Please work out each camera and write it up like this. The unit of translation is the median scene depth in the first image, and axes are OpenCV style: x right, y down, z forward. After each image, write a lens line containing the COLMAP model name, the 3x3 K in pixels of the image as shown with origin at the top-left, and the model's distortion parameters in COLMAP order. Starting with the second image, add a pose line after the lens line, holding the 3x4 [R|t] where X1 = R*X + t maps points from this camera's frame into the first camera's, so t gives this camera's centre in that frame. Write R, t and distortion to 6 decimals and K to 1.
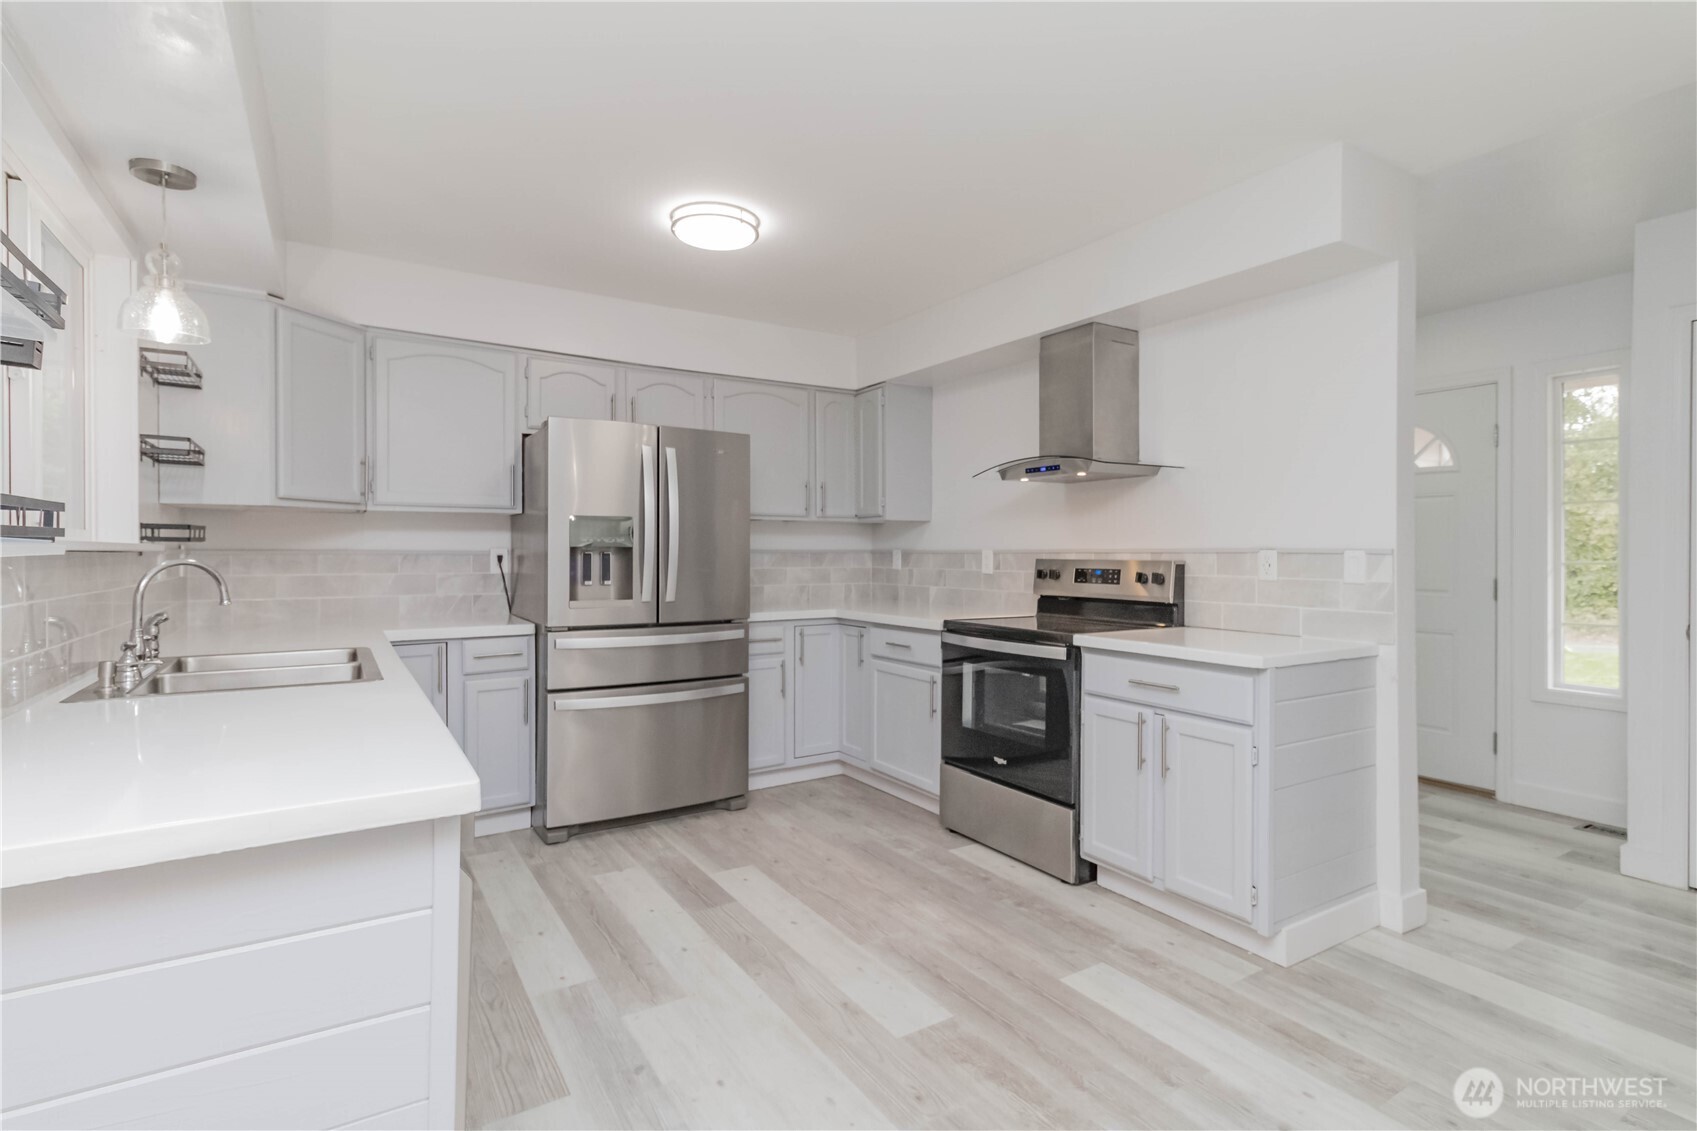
lens RADIAL K [[829.0, 0, 853.0], [0, 829.0, 551.1], [0, 0, 1]] dist [0.002073, -0.000099]
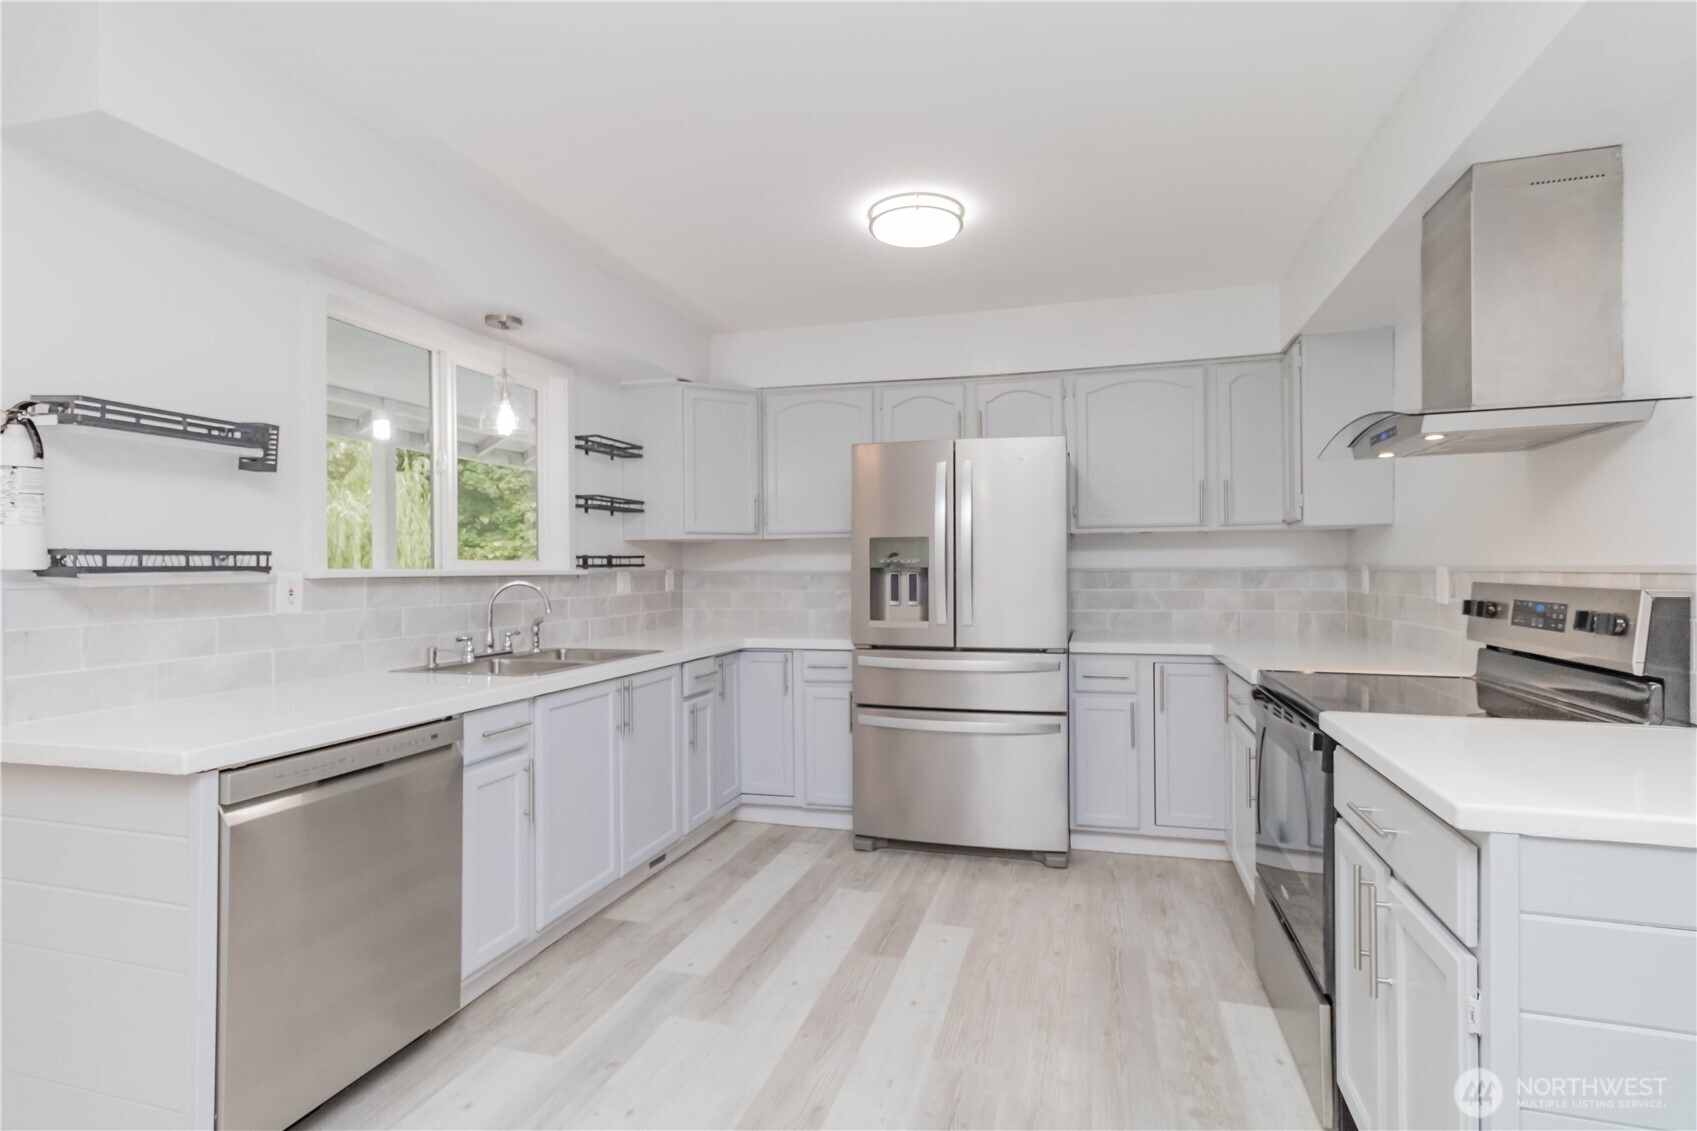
lens RADIAL K [[828.2, 0, 857.1], [0, 828.2, 562.0], [0, 0, 1]] dist [0.005441, 0.000888]
pose [[0.661597, -0.011334, -0.749774, 0.417491], [0.008706, 0.999934, -0.007433, -0.004996], [0.749809, -0.001609, 0.661652, 0.294208]]
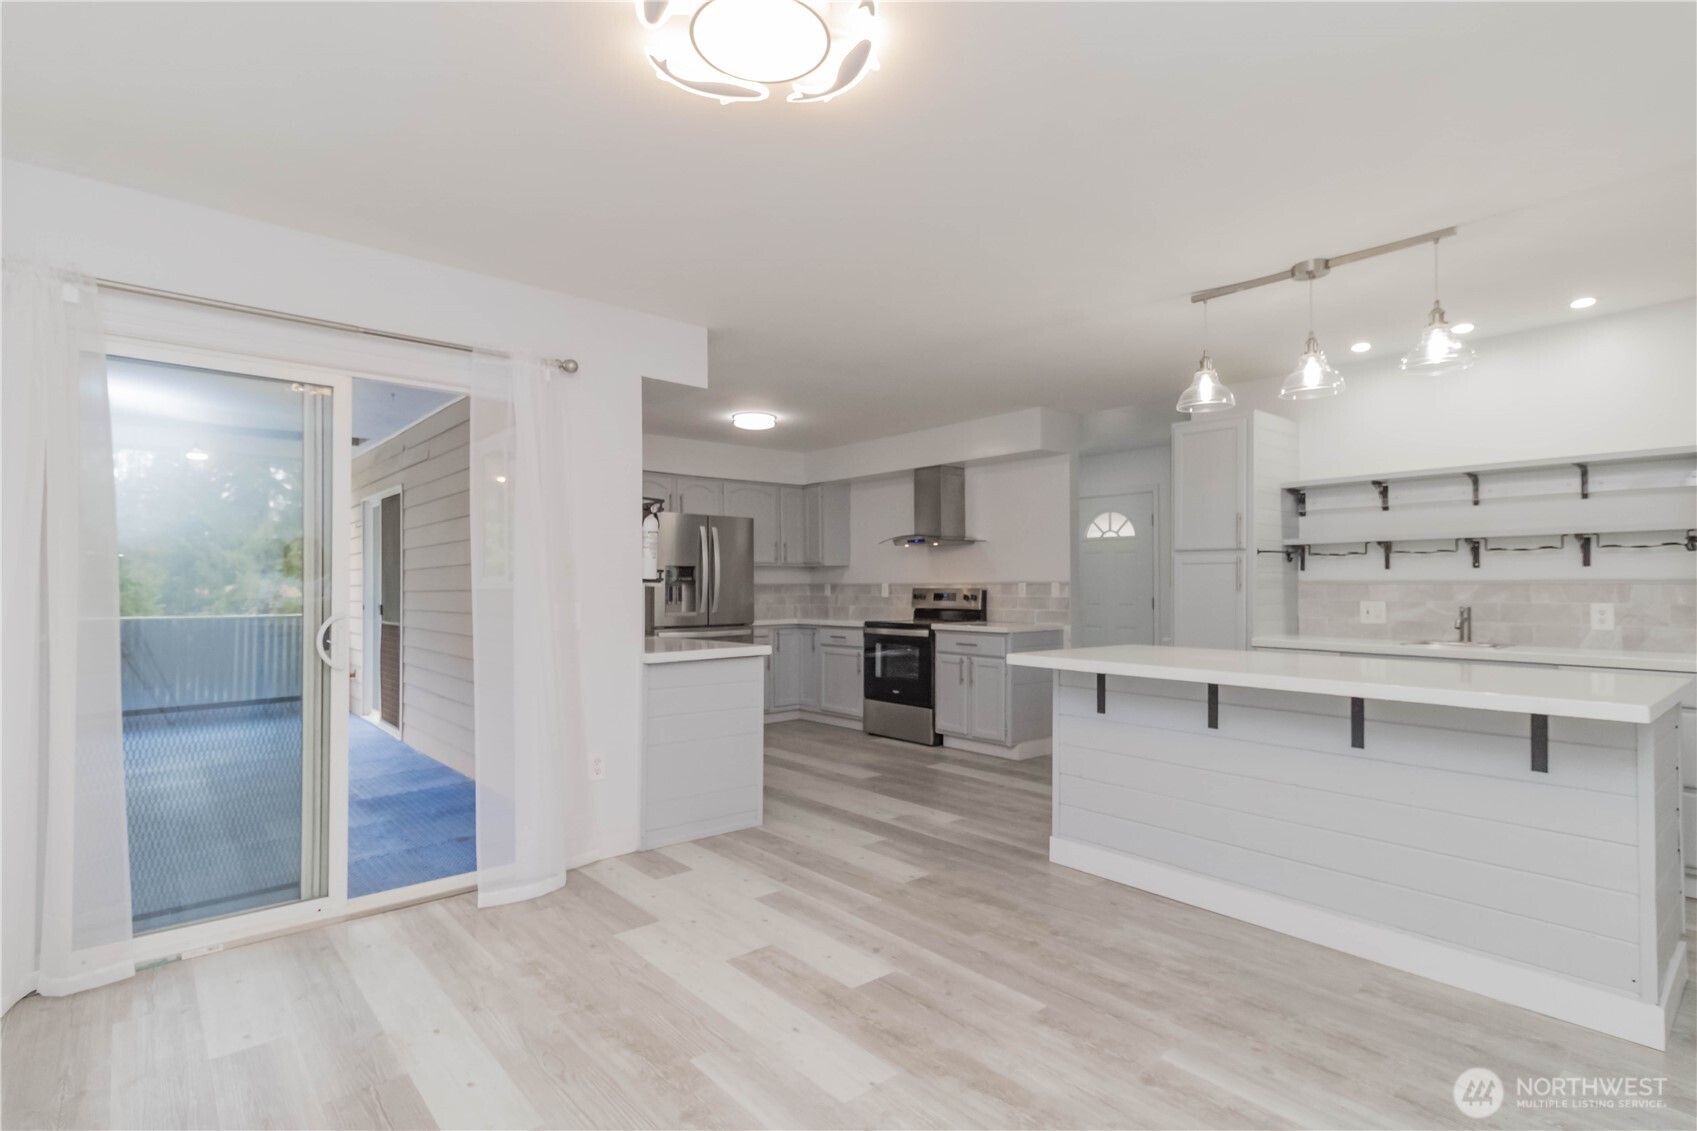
lens RADIAL K [[851.8, 0, 874.8], [0, 851.8, 582.0], [0, 0, 1]] dist [0.000058, -0.000046]
pose [[0.984081, -0.005565, 0.177633, -0.211258], [0.005959, 0.999981, -0.001687, -0.001685], [-0.177621, 0.002719, 0.984095, -0.900713]]
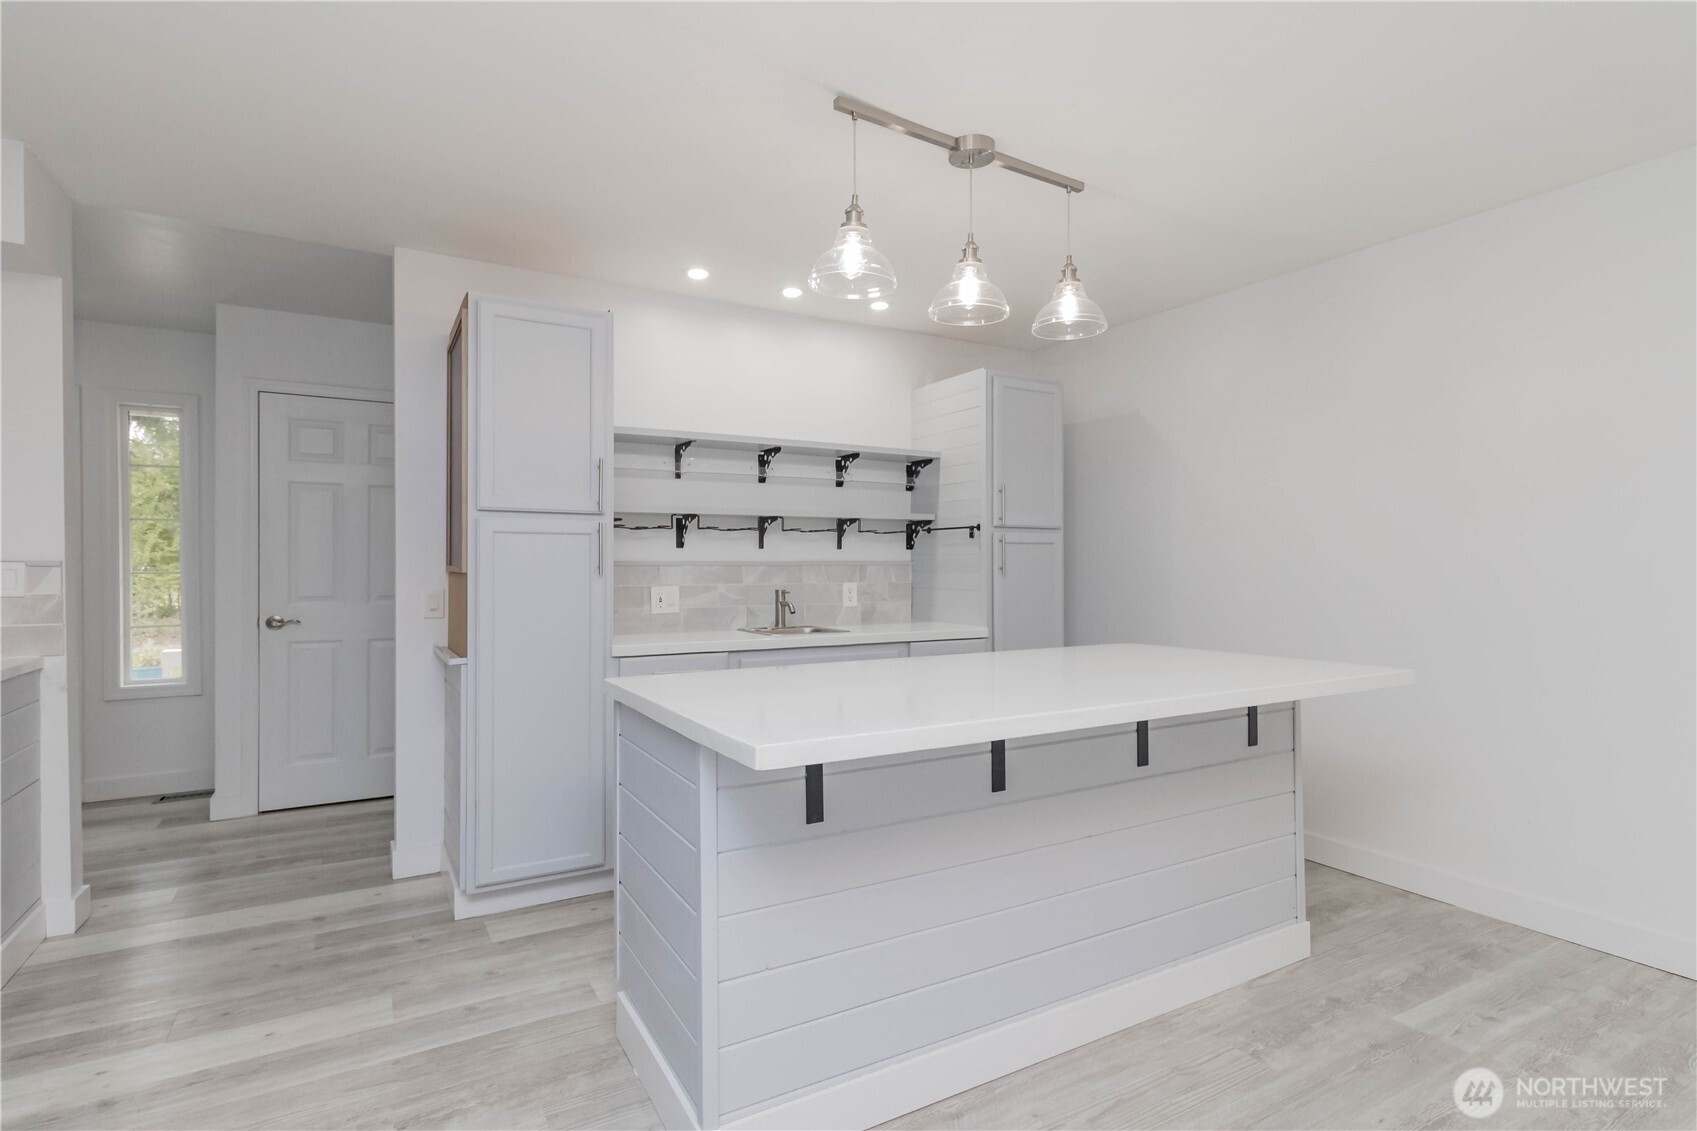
lens RADIAL K [[813.2, 0, 863.6], [0, 813.2, 563.7], [0, 0, 1]] dist [0.001409, 0.000554]
pose [[0.017236, -0.003401, 0.999846, -0.253853], [0.000884, 0.999994, 0.003386, -0.001516], [-0.999851, 0.000825, 0.017239, -0.000903]]
